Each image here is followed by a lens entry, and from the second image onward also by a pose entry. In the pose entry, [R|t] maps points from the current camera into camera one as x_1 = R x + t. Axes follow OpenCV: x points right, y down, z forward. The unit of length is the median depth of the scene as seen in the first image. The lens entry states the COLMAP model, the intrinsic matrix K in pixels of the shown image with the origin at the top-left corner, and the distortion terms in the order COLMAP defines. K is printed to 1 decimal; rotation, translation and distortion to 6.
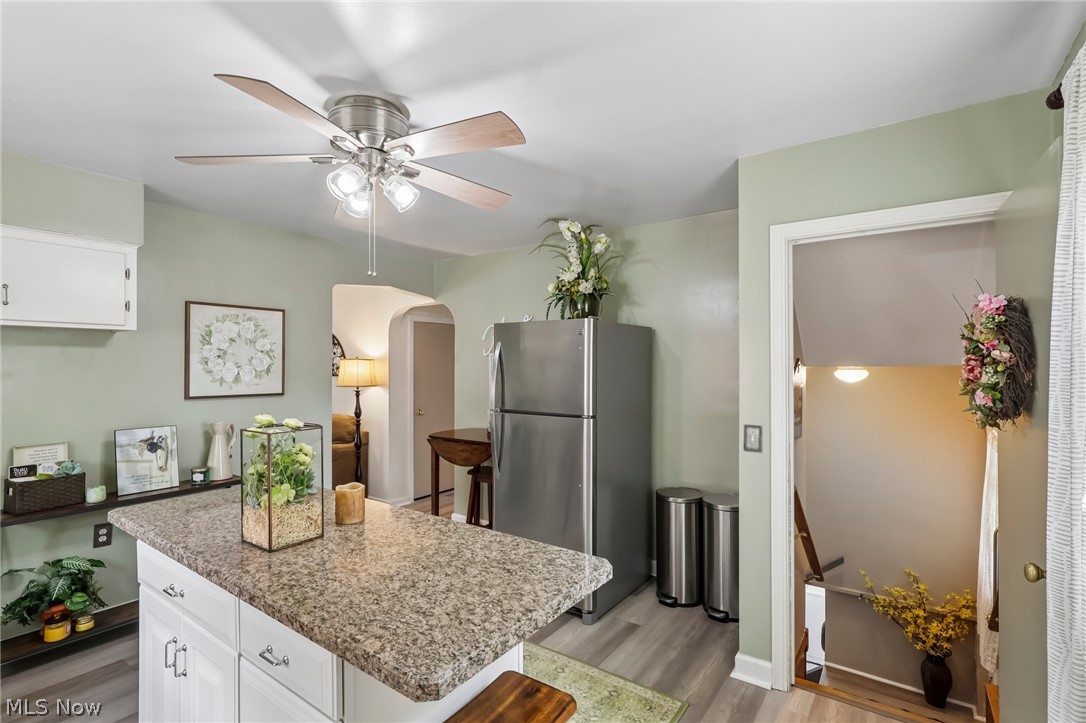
lens RADIAL K [[515.8, 0, 546.6], [0, 515.8, 361.4], [0, 0, 1]] dist [0.002576, -0.001268]
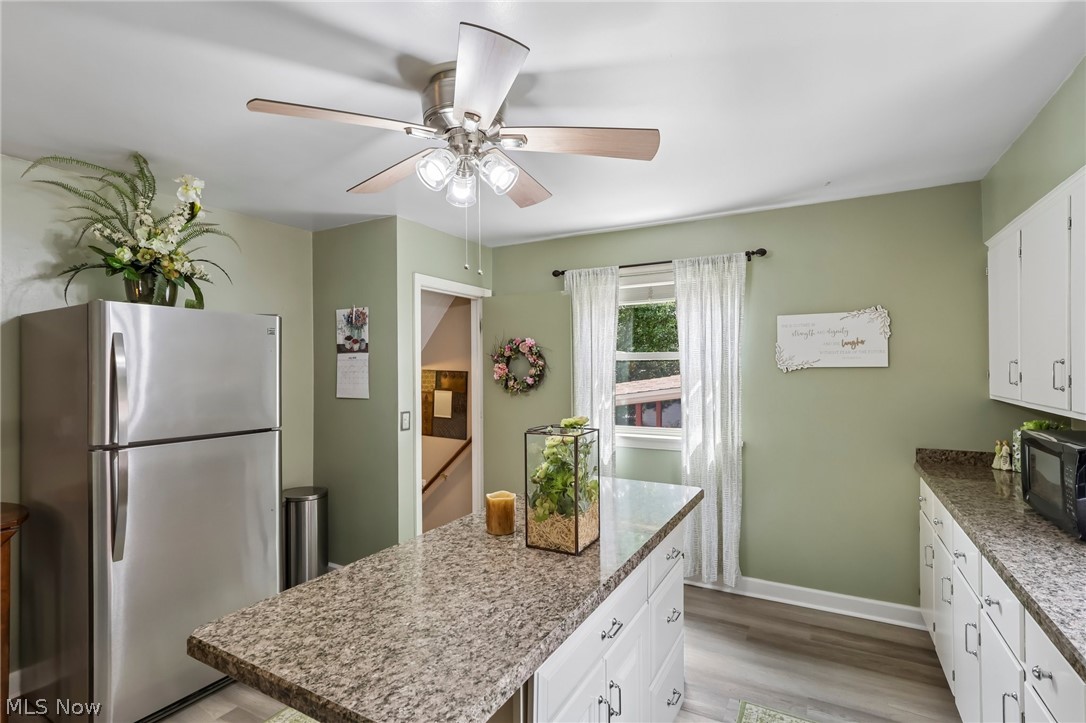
lens RADIAL K [[515.8, 0, 546.0], [0, 515.8, 361.4], [0, 0, 1]] dist [0.002576, -0.001268]
pose [[-0.111154, -0.000836, 0.993803, -0.521831], [-0.000630, 1.000000, 0.000771, -0.004783], [-0.993803, -0.000540, -0.111154, 0.414892]]
